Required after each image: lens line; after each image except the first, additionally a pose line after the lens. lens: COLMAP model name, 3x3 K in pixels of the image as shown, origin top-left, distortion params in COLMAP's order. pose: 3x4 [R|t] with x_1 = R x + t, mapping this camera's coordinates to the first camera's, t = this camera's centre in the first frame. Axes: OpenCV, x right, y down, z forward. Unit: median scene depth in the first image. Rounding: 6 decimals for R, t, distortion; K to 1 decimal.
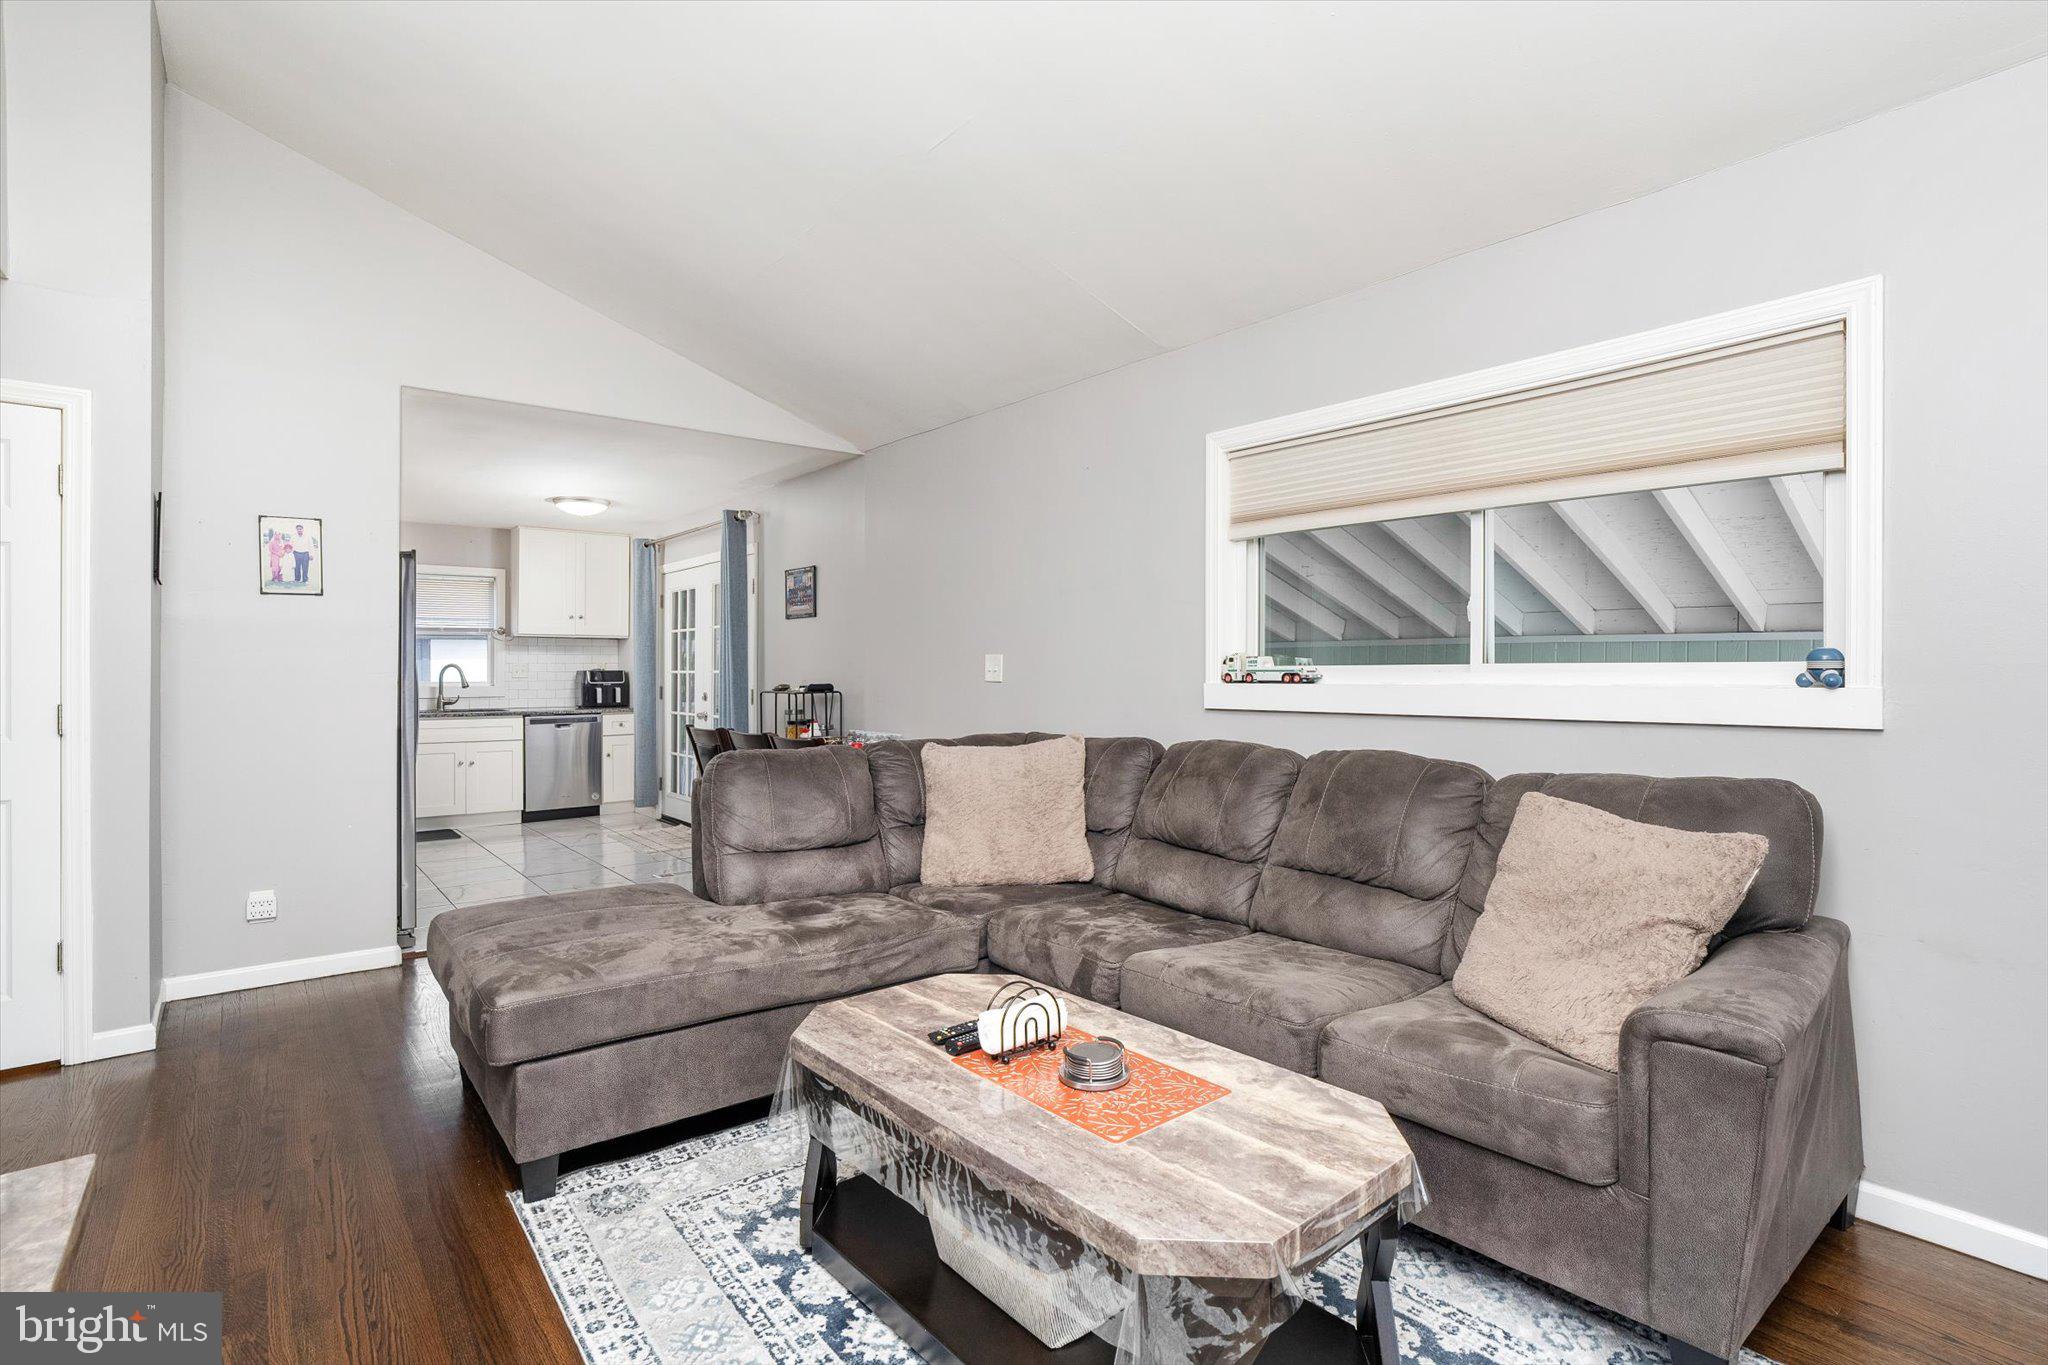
lens RADIAL K [[986.6, 0, 1023.6], [0, 986.6, 678.1], [0, 0, 1]] dist [-0.030391, 0.005073]
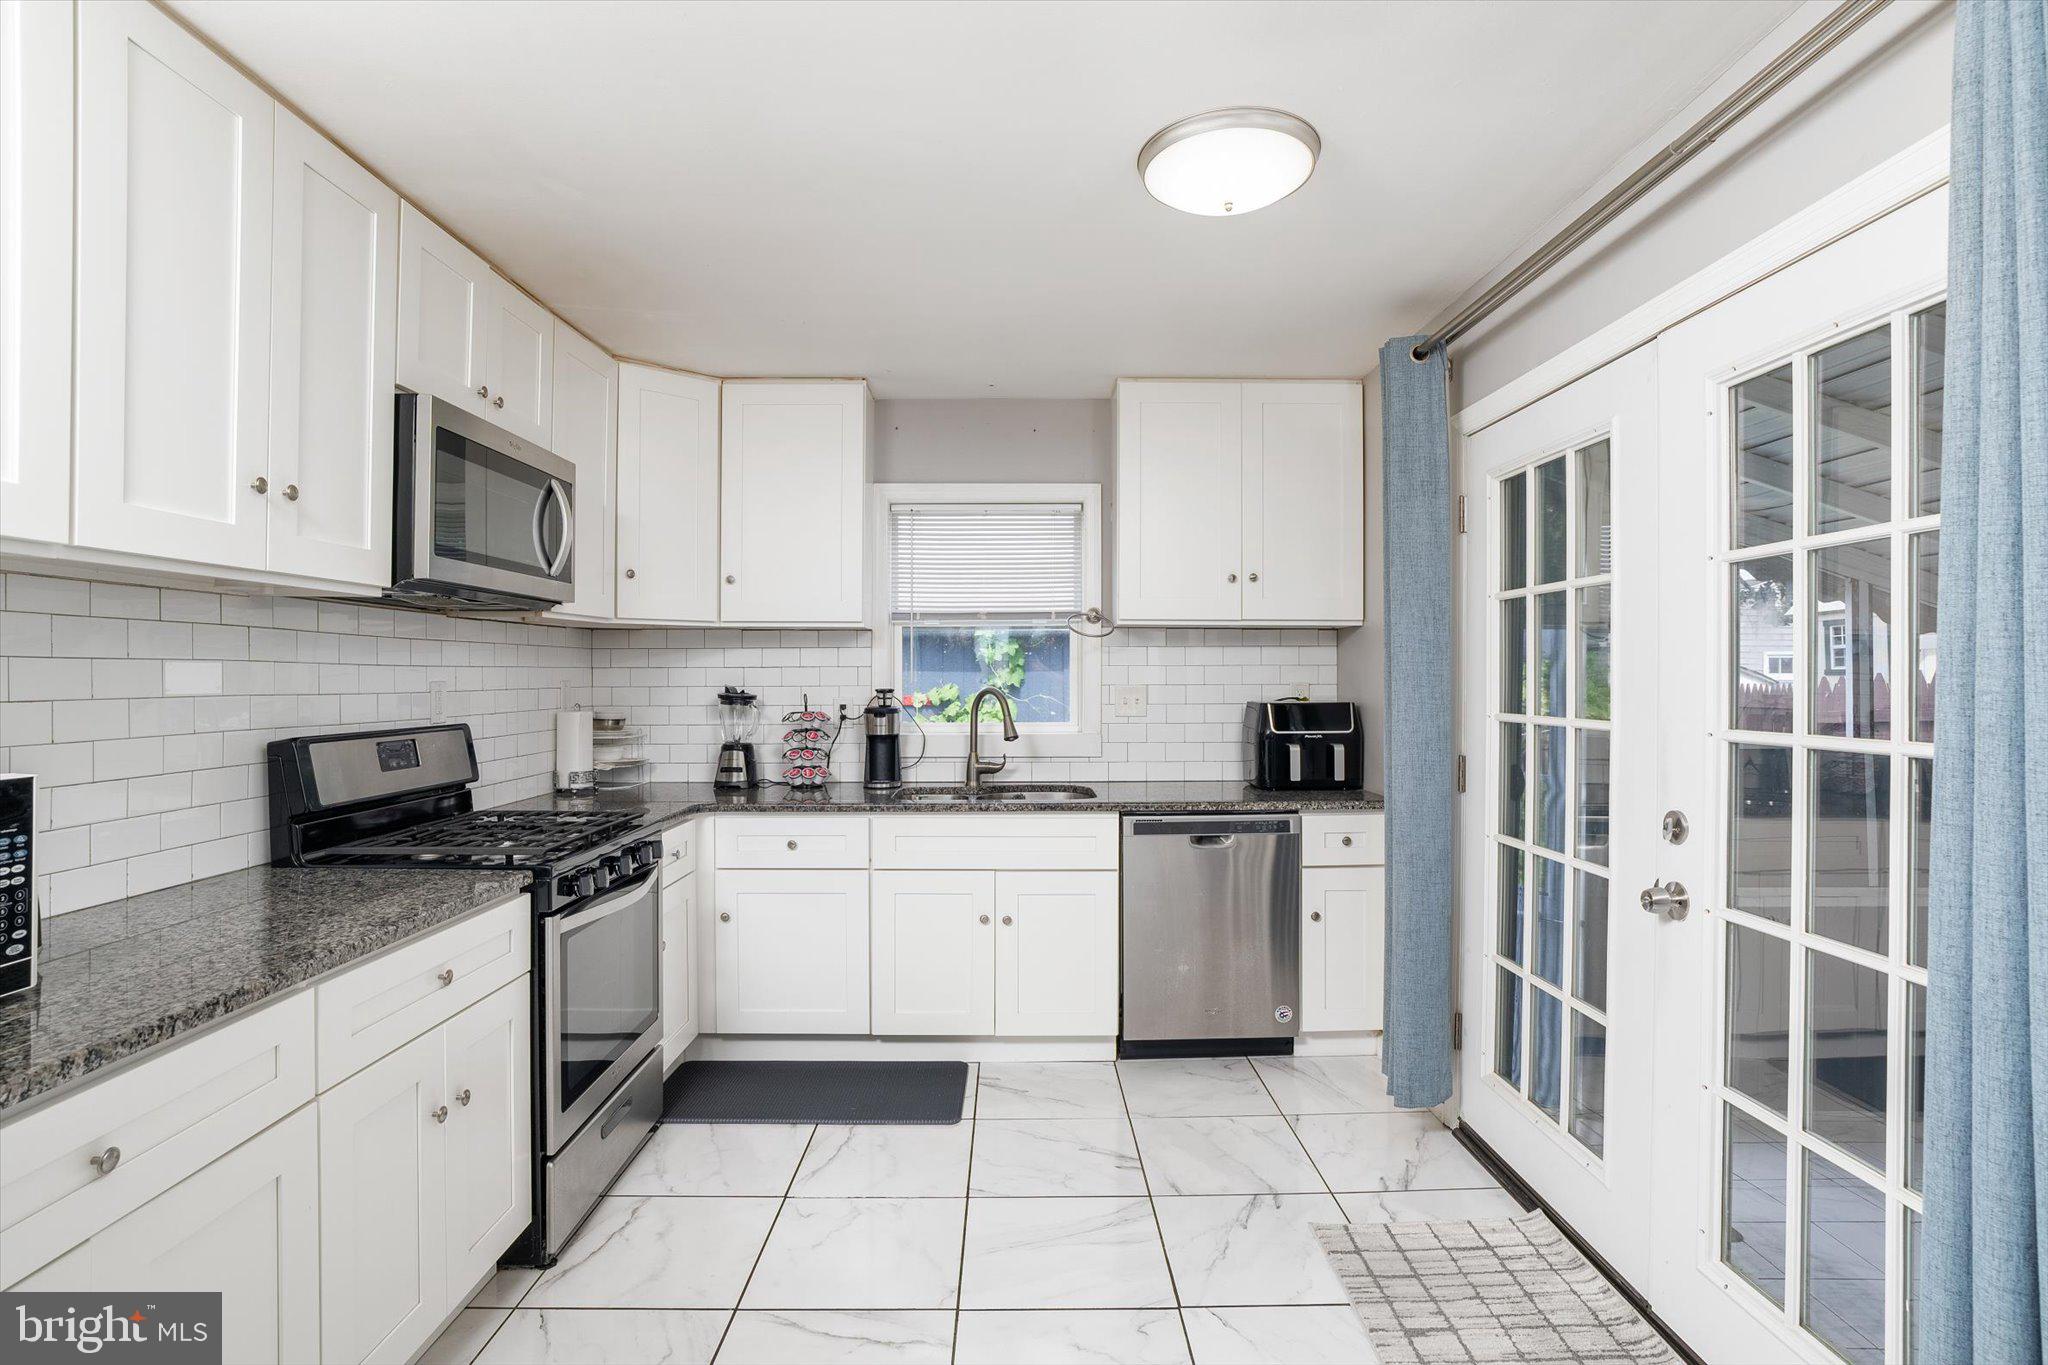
lens RADIAL K [[1036.9, 0, 1011.4], [0, 1036.9, 682.4], [0, 0, 1]] dist [-0.012895, 0.002919]
pose [[0.776115, 0.004193, -0.630577, -0.322124], [-0.005014, 0.999987, 0.000478, -0.020938], [0.630571, 0.002790, 0.776126, 0.754224]]
